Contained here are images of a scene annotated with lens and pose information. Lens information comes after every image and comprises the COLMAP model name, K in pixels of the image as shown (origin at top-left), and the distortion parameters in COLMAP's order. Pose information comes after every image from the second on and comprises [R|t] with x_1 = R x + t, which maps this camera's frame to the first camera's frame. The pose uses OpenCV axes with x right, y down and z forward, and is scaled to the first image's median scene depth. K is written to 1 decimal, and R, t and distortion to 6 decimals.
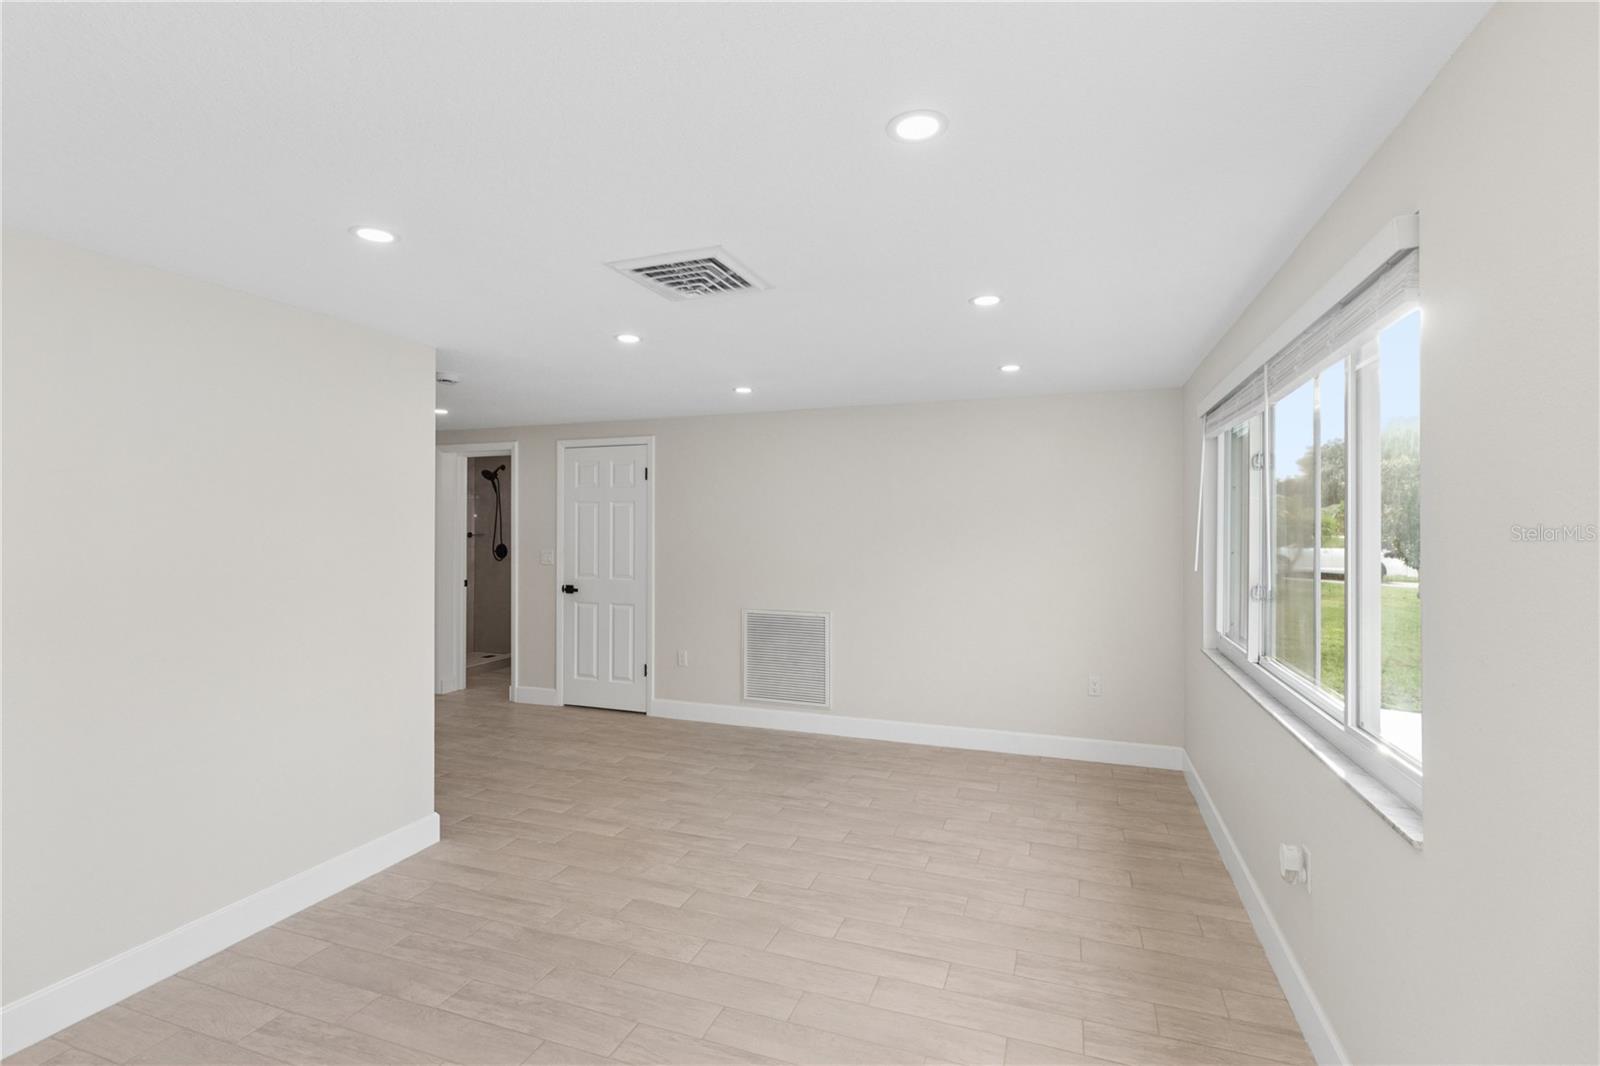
lens RADIAL K [[739.6, 0, 788.6], [0, 739.6, 526.2], [0, 0, 1]] dist [0.003728, -0.000375]
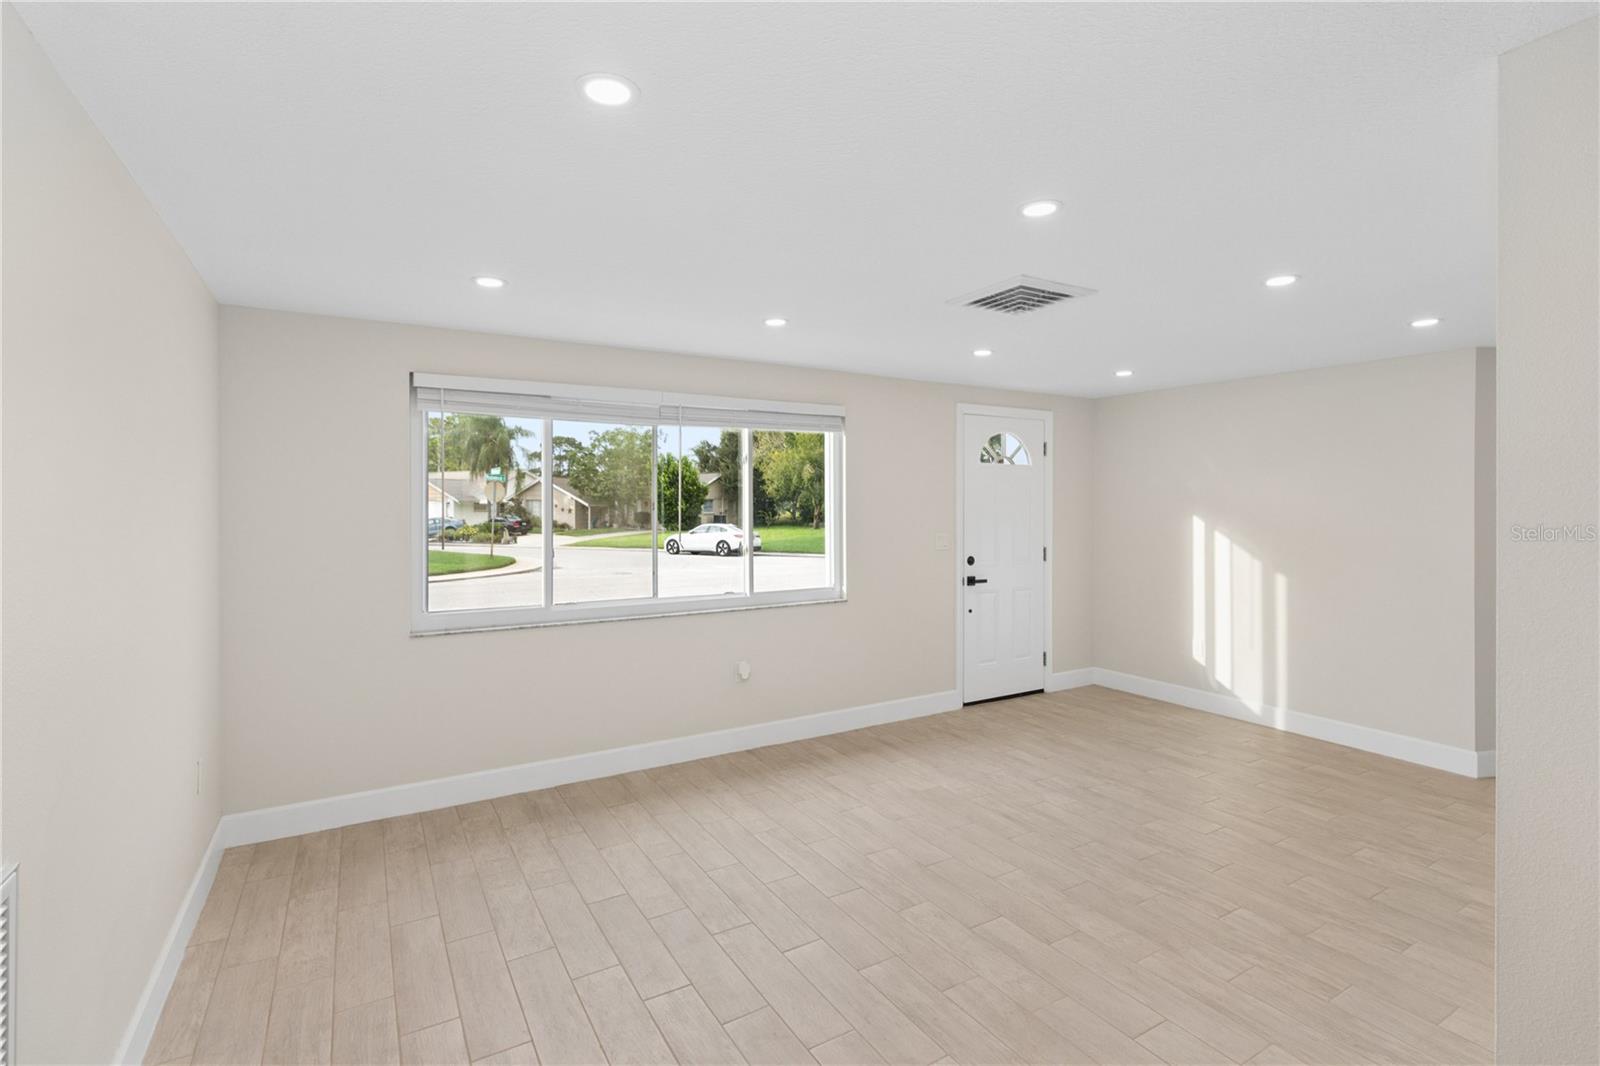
lens RADIAL K [[739.6, 0, 803.1], [0, 739.6, 514.1], [0, 0, 1]] dist [0.003728, -0.000375]
pose [[-0.783318, -0.007697, 0.621574, -0.434763], [-0.000527, 0.999931, 0.011718, 0.003716], [-0.621621, 0.008851, -0.783268, 1.557359]]
